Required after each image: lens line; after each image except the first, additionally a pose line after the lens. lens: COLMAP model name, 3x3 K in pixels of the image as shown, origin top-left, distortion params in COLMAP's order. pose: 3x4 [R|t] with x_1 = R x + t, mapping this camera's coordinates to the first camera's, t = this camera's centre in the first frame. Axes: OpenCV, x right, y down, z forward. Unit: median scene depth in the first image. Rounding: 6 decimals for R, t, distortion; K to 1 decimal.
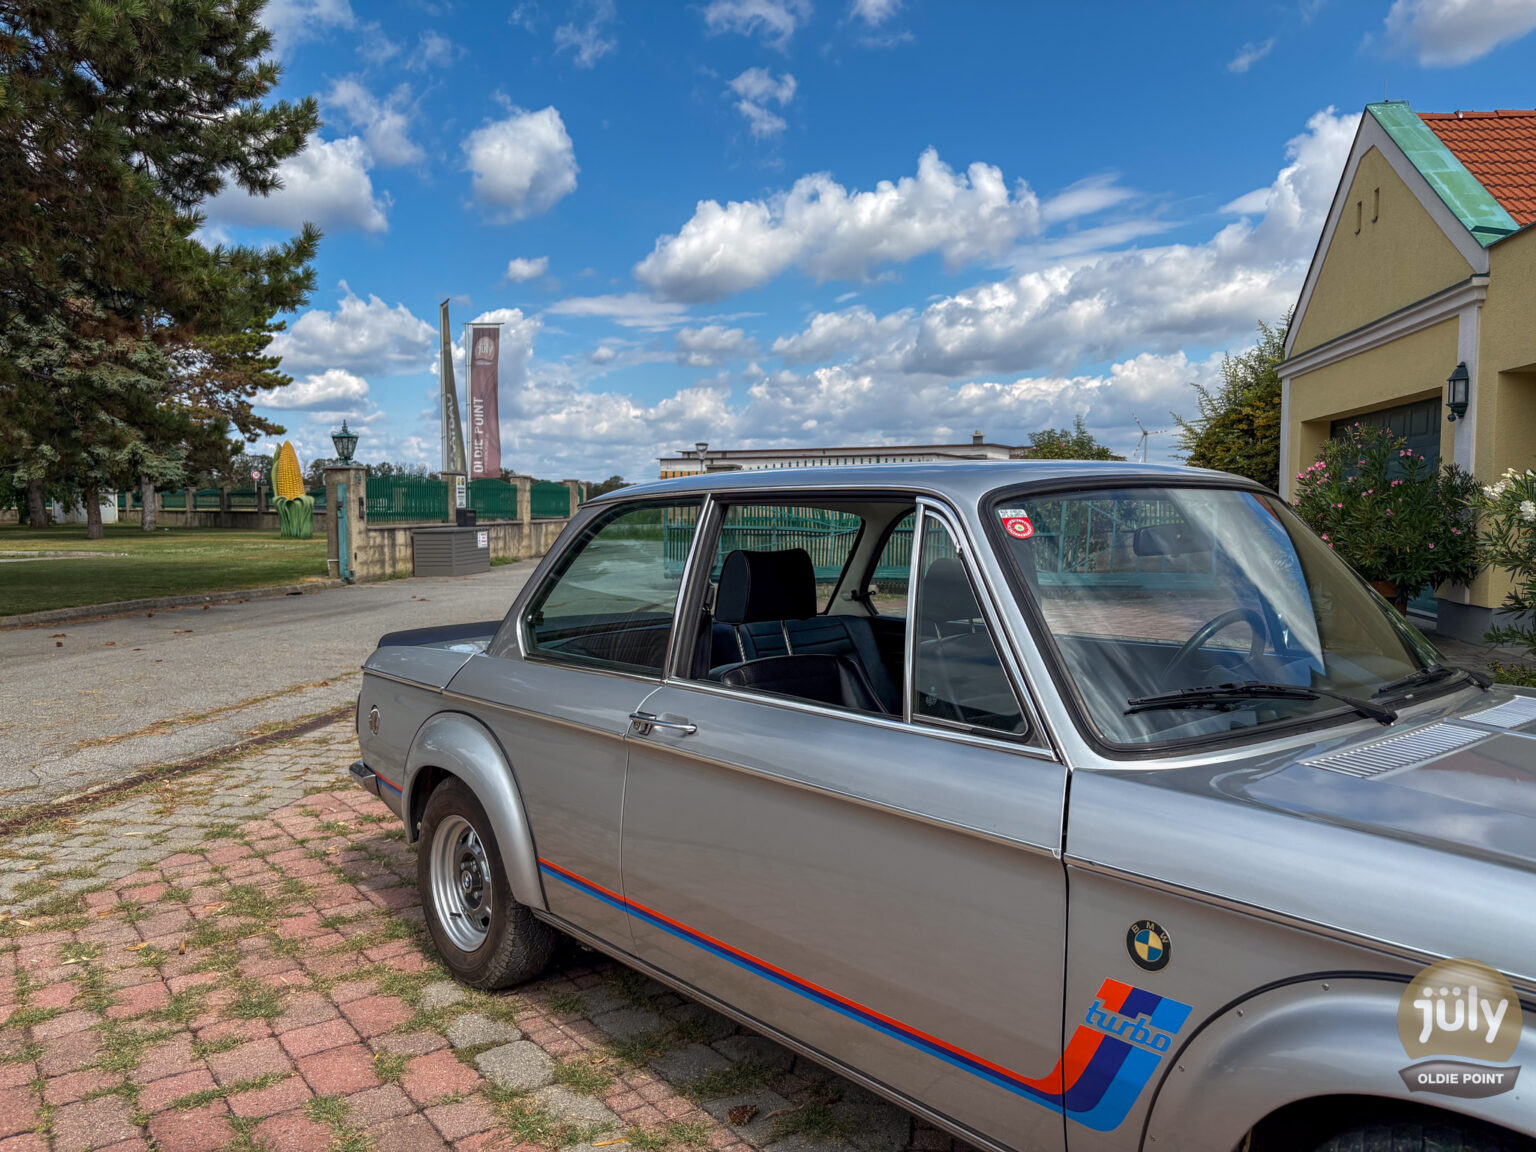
lens RADIAL K [[1172.2, 0, 764.7], [0, 1172.2, 579.4], [0, 0, 1]] dist [0.007566, 0.012748]
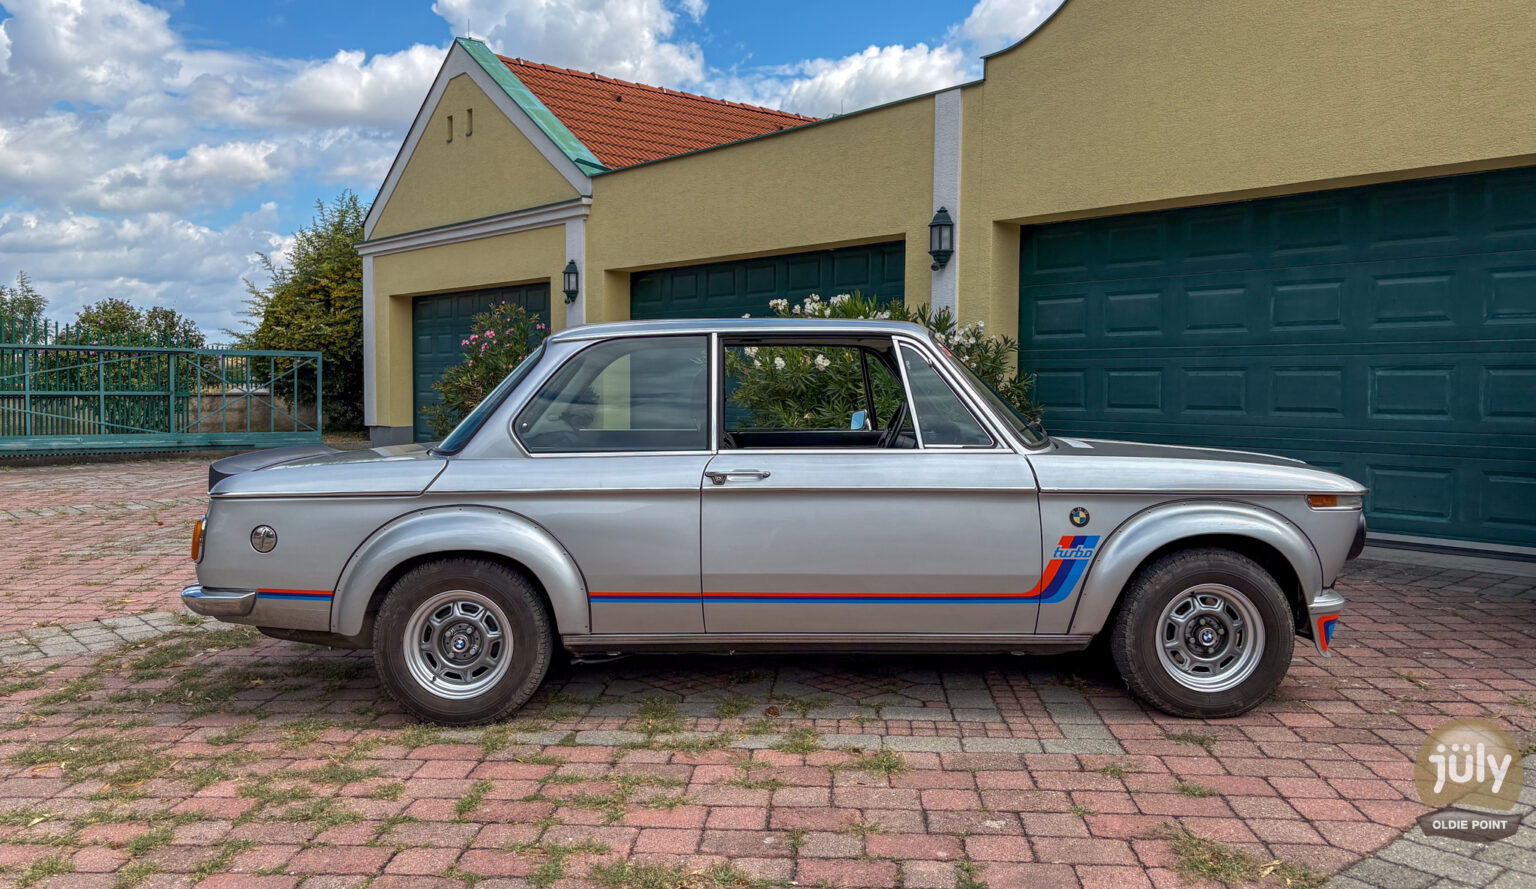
lens RADIAL K [[1209.5, 0, 741.0], [0, 1209.5, 417.4], [0, 0, 1]] dist [0.053623, -0.063390]
pose [[0.646393, -0.023105, 0.762655, -0.261216], [0.046461, 0.998879, -0.009117, 0.011463], [-0.761589, 0.041326, 0.646741, -0.015352]]
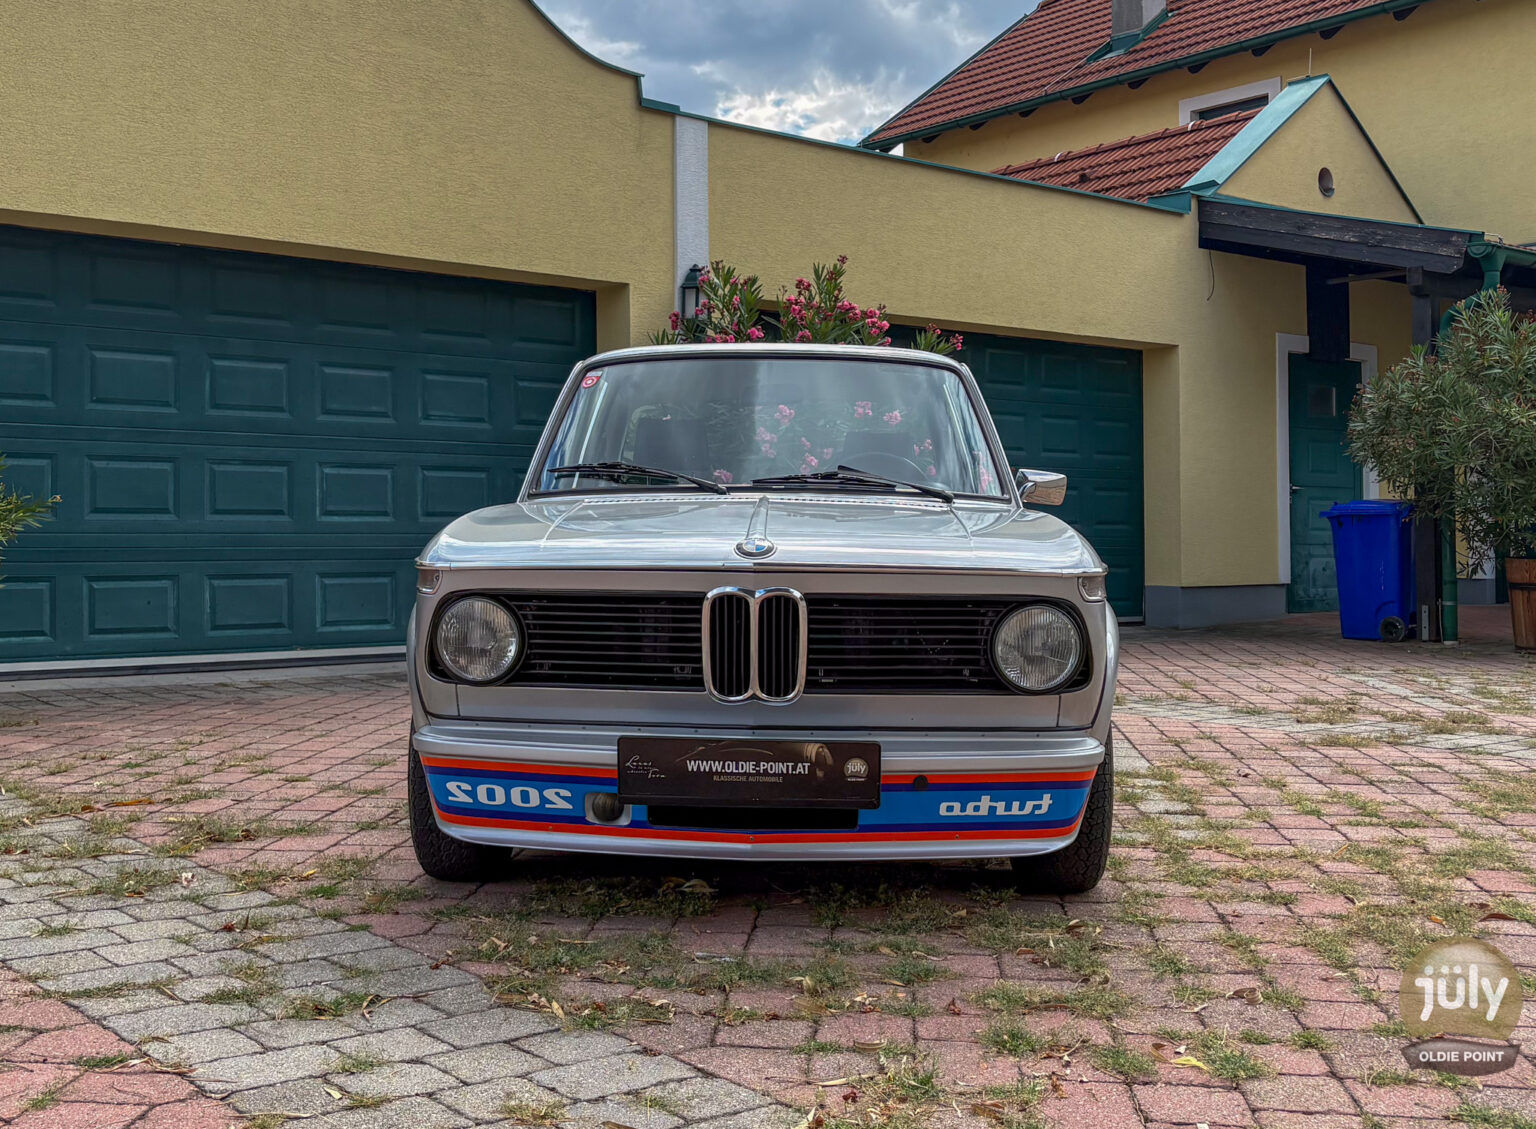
lens RADIAL K [[1733.0, 0, 751.0], [0, 1733.0, 489.6], [0, 0, 1]] dist [0.166978, -0.519719]
pose [[-0.760355, 0.025049, 0.649024, -0.241638], [0.044124, 0.998940, 0.013139, 0.005394], [-0.648007, 0.038628, -0.760654, 0.591236]]
